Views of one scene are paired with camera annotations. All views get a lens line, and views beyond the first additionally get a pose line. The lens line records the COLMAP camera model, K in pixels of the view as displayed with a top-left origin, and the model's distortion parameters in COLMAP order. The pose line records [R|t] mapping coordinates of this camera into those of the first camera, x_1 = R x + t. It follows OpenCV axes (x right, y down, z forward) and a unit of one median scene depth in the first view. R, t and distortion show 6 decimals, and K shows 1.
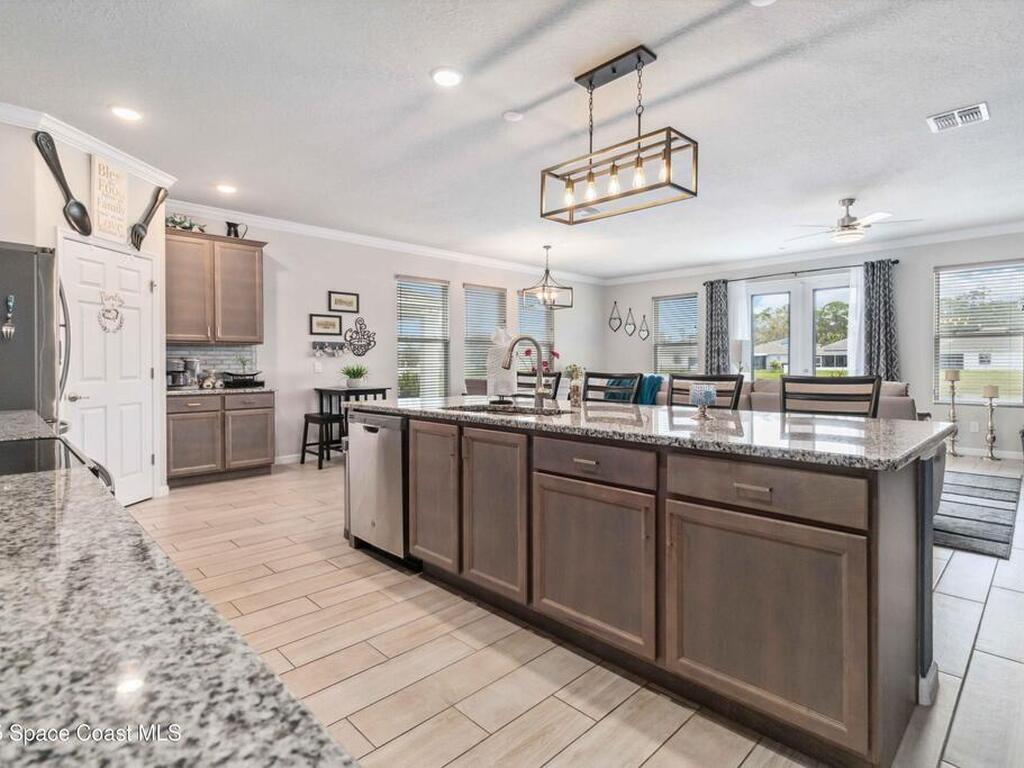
lens RADIAL K [[530.4, 0, 520.1], [0, 530.4, 369.0], [0, 0, 1]] dist [0.004654, -0.001632]
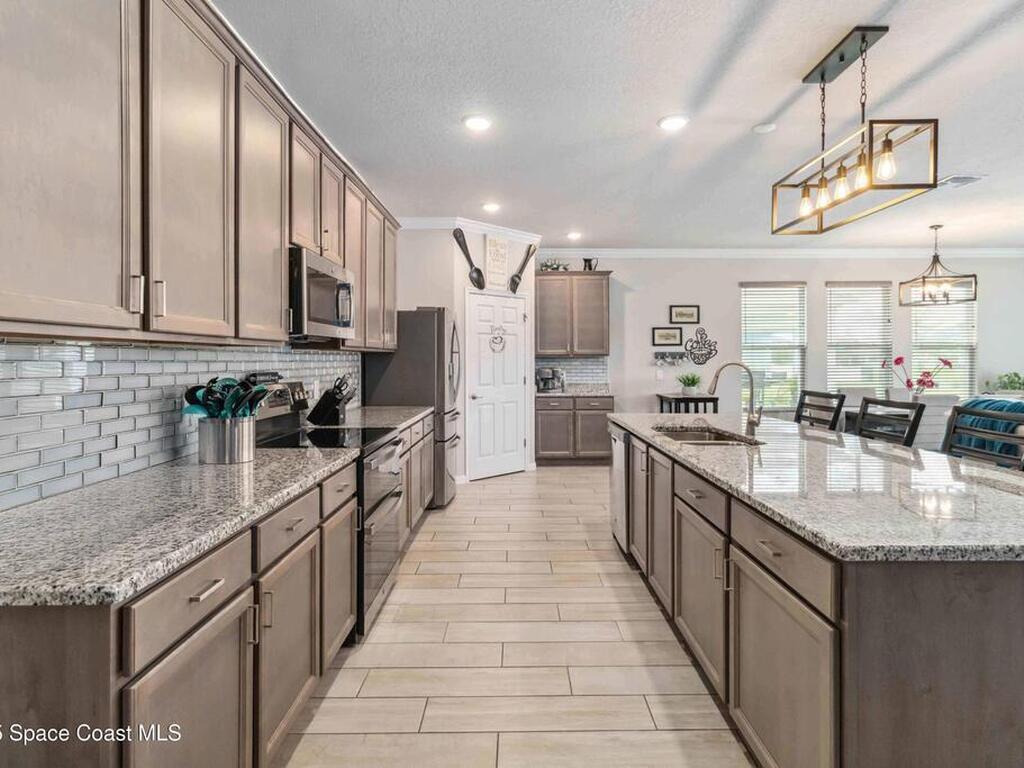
lens RADIAL K [[530.4, 0, 517.9], [0, 530.4, 364.7], [0, 0, 1]] dist [0.004654, -0.001632]
pose [[0.713317, 0.005932, -0.700816, 0.207343], [-0.006865, 0.999975, 0.001476, -0.027603], [0.700808, 0.003759, 0.713340, 0.001754]]
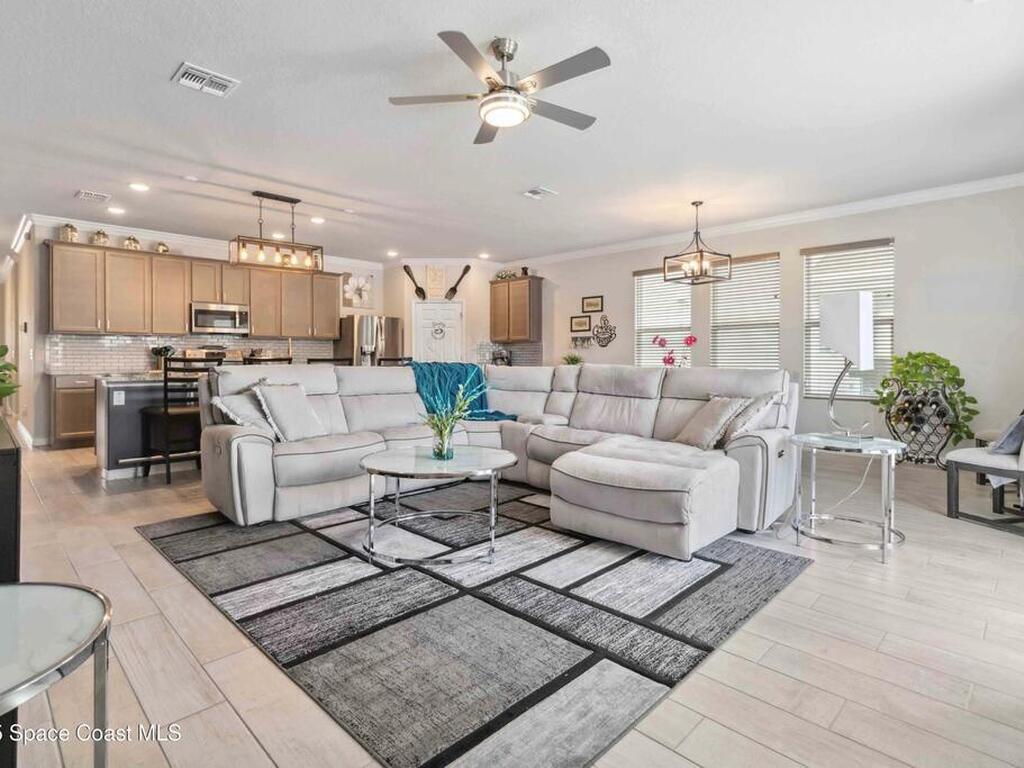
lens RADIAL K [[530.4, 0, 518.4], [0, 530.4, 360.3], [0, 0, 1]] dist [0.004654, -0.001632]
pose [[0.018716, 0.008468, -0.999789, 1.069662], [-0.011723, 0.999897, 0.008249, -0.002028], [0.999756, 0.011566, 0.018813, 0.933140]]
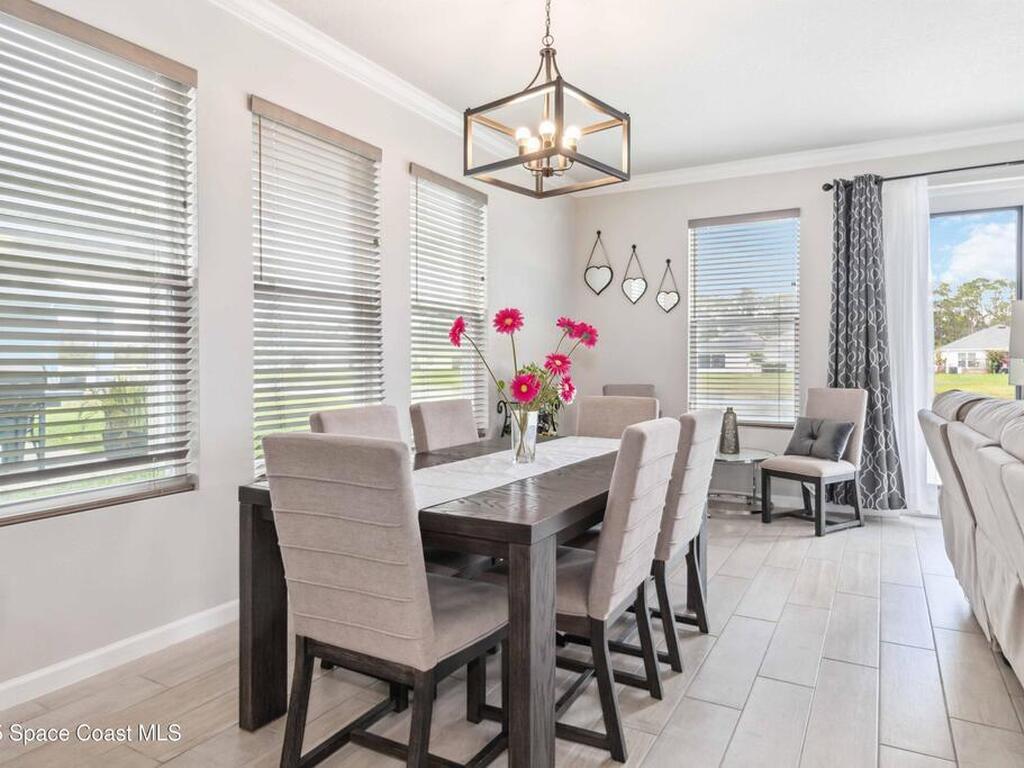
lens RADIAL K [[636.1, 0, 509.2], [0, 636.1, 374.6], [0, 0, 1]] dist [-0.009488, 0.001131]
pose [[0.962306, -0.003050, 0.271952, -0.087951], [0.001487, 0.999981, 0.005952, -0.006832], [-0.271965, -0.005323, 0.962292, 0.851126]]
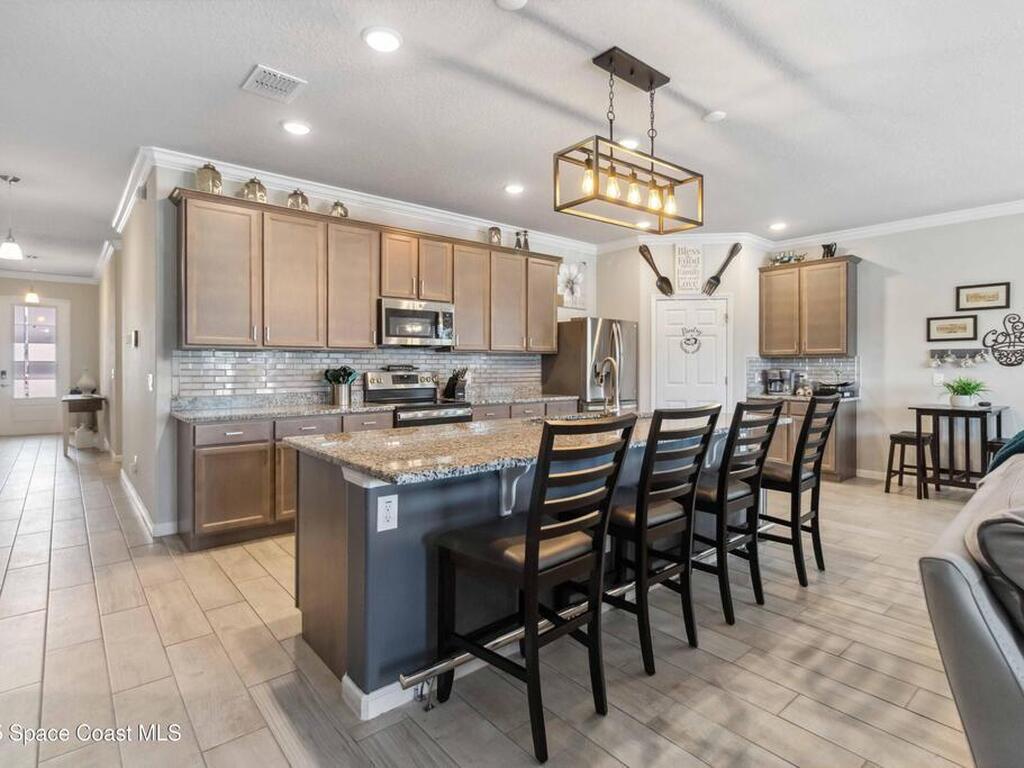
lens RADIAL K [[530.4, 0, 522.5], [0, 530.4, 367.6], [0, 0, 1]] dist [0.004654, -0.001632]
pose [[-0.068486, 0.006625, -0.997630, 0.570727], [-0.012033, 0.999900, 0.007466, -0.023513], [0.997579, 0.012516, -0.068400, 0.445802]]
